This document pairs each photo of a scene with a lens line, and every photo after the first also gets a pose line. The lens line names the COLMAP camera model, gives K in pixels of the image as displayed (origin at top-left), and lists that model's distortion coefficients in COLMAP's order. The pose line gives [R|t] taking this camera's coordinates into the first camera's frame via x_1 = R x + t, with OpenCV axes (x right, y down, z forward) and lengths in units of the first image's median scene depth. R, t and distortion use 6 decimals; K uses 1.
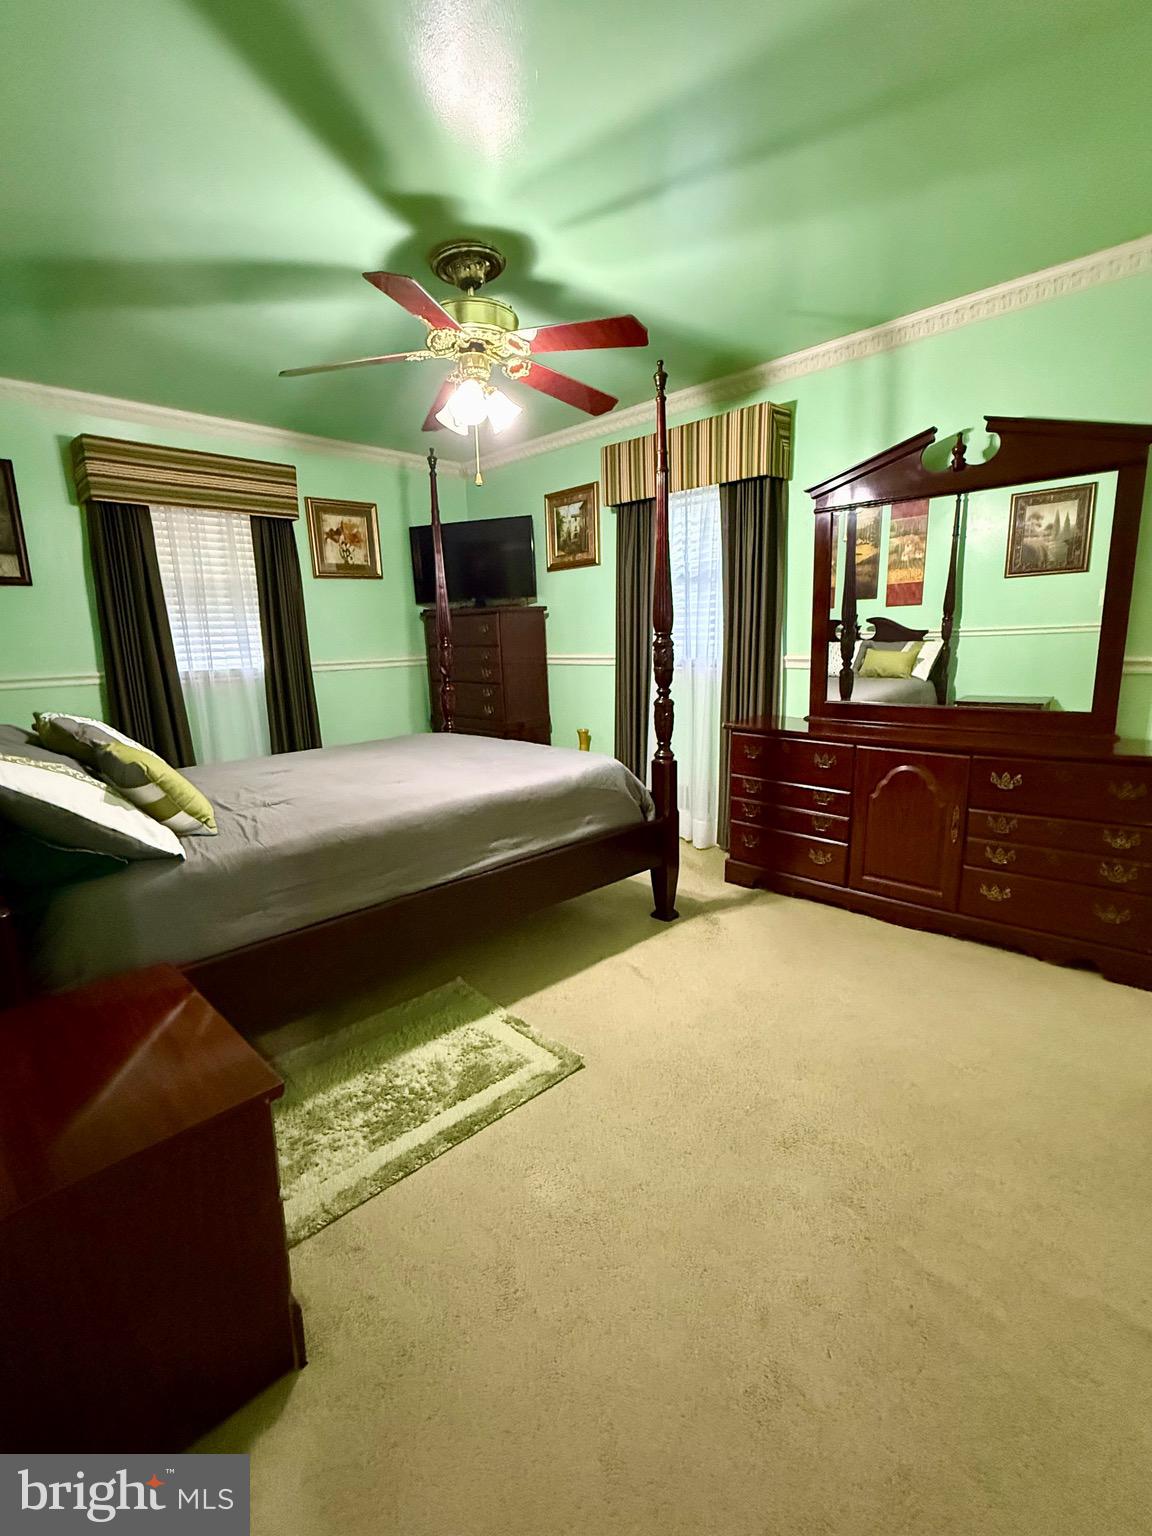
lens RADIAL K [[688.9, 0, 574.5], [0, 688.9, 765.4], [0, 0, 1]] dist [0.001452, 0.000307]
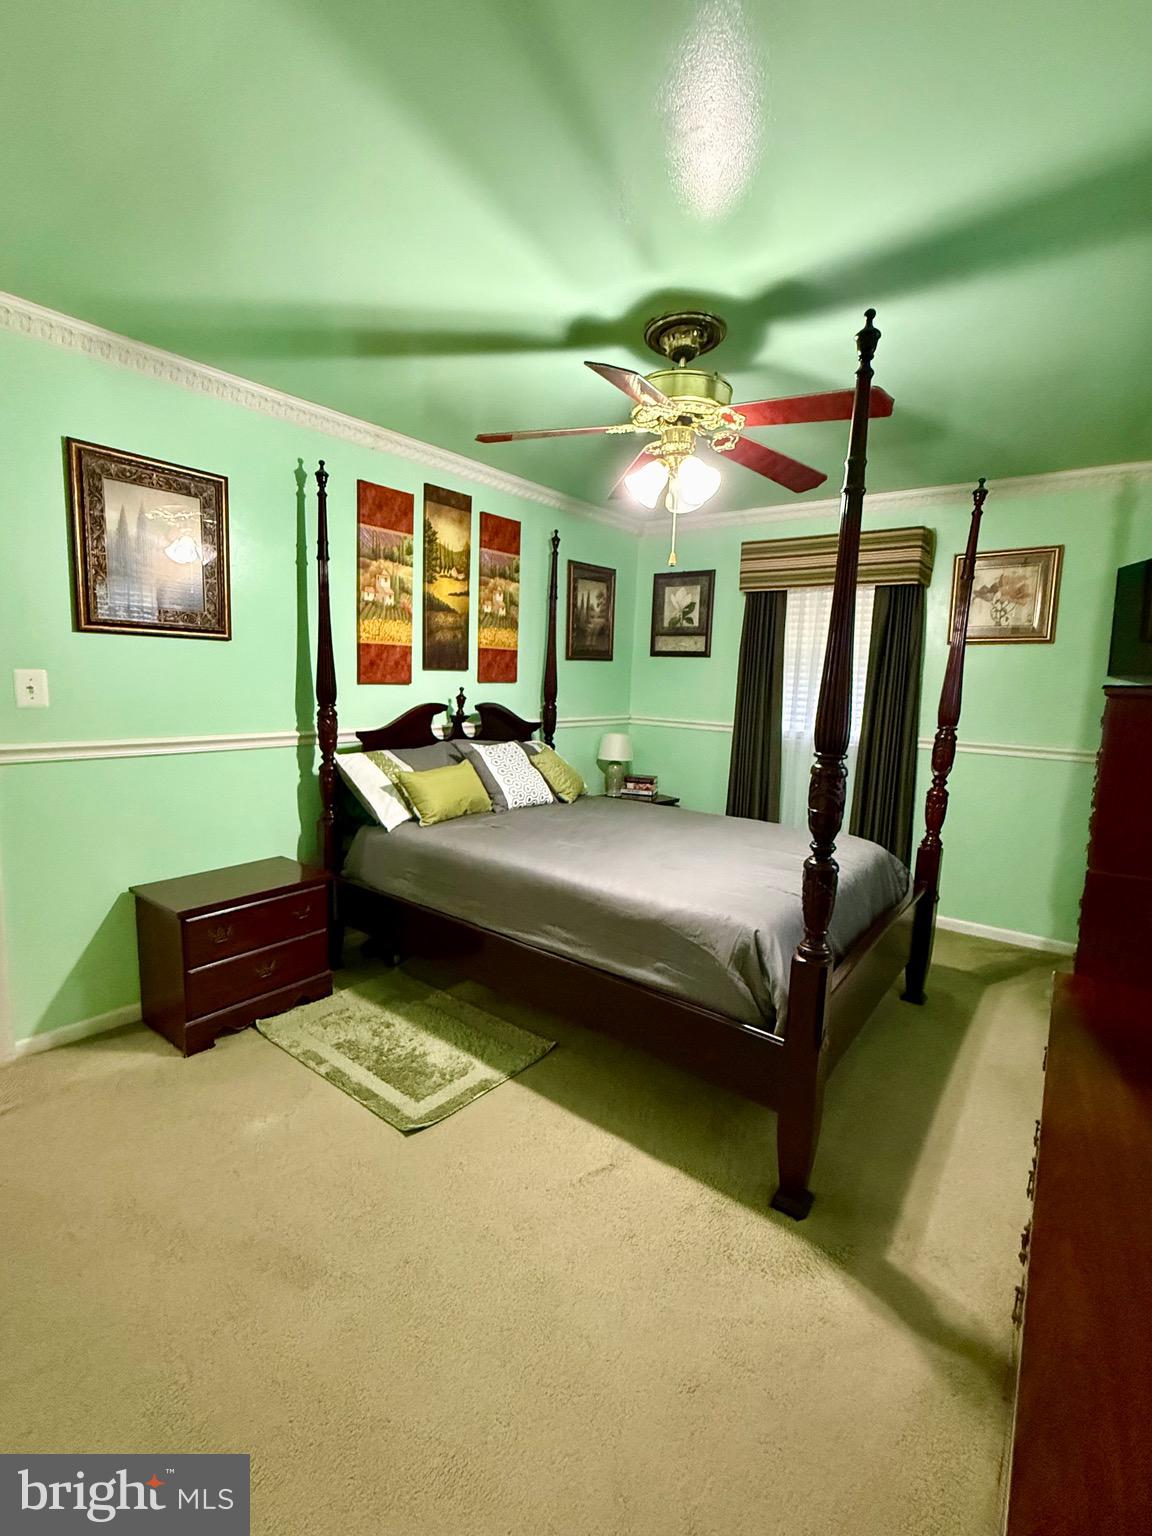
lens RADIAL K [[688.9, 0, 572.9], [0, 688.9, 767.8], [0, 0, 1]] dist [0.001452, 0.000307]
pose [[0.136770, 0.166252, -0.976552, 0.616816], [-0.223992, 0.965474, 0.132995, -0.187025], [0.964946, 0.200550, 0.169287, 0.605086]]
